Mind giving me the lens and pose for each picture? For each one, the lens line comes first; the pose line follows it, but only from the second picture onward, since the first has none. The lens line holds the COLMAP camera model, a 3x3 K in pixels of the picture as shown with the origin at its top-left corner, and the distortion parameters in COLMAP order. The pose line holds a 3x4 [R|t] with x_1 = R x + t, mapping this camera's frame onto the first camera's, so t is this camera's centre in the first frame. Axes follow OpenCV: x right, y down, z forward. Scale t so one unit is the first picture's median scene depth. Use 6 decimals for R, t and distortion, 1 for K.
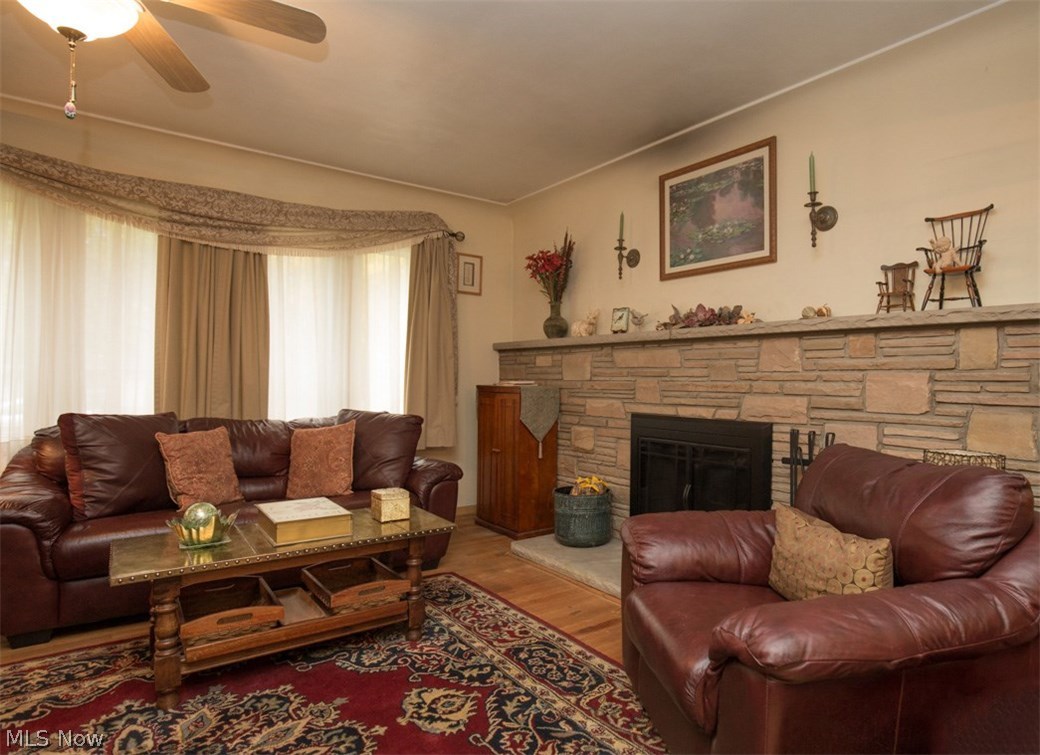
lens RADIAL K [[608.0, 0, 520.0], [0, 608.0, 377.5], [0, 0, 1]] dist [-0.003289, 0.000858]
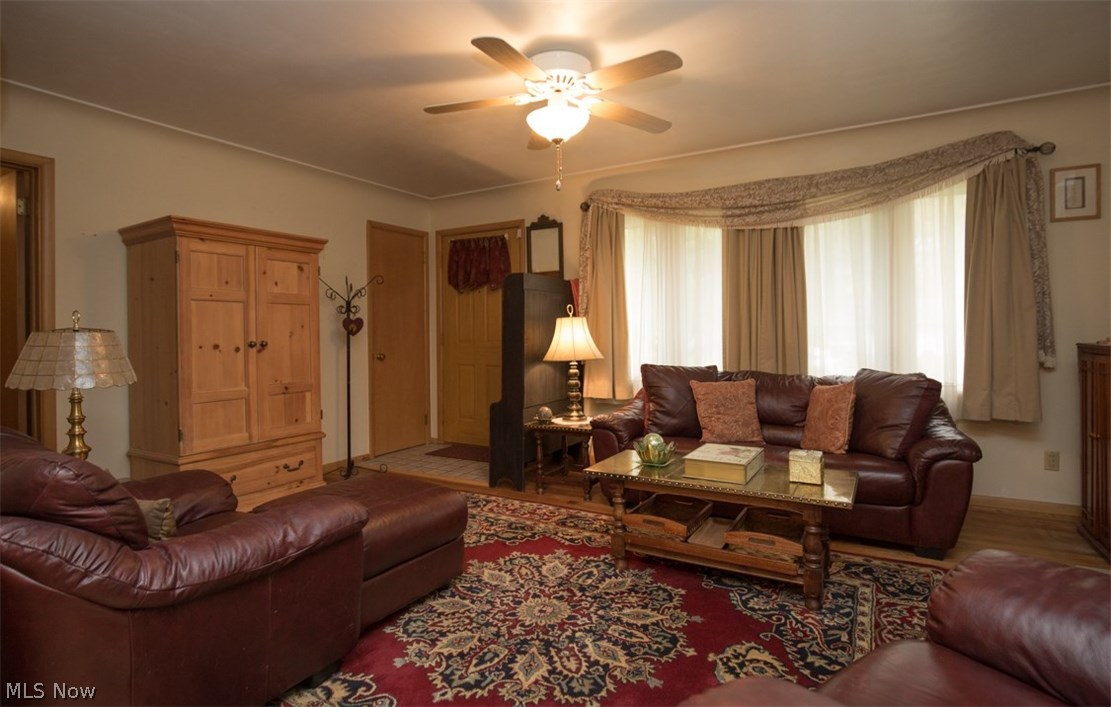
lens RADIAL K [[547.4, 0, 557.6], [0, 547.4, 330.7], [0, 0, 1]] dist [-0.011551, 0.000189]
pose [[0.406215, -0.017924, -0.913602, 0.463949], [0.021571, 0.999717, -0.010023, -0.016213], [0.913523, -0.015635, 0.406487, 0.271933]]
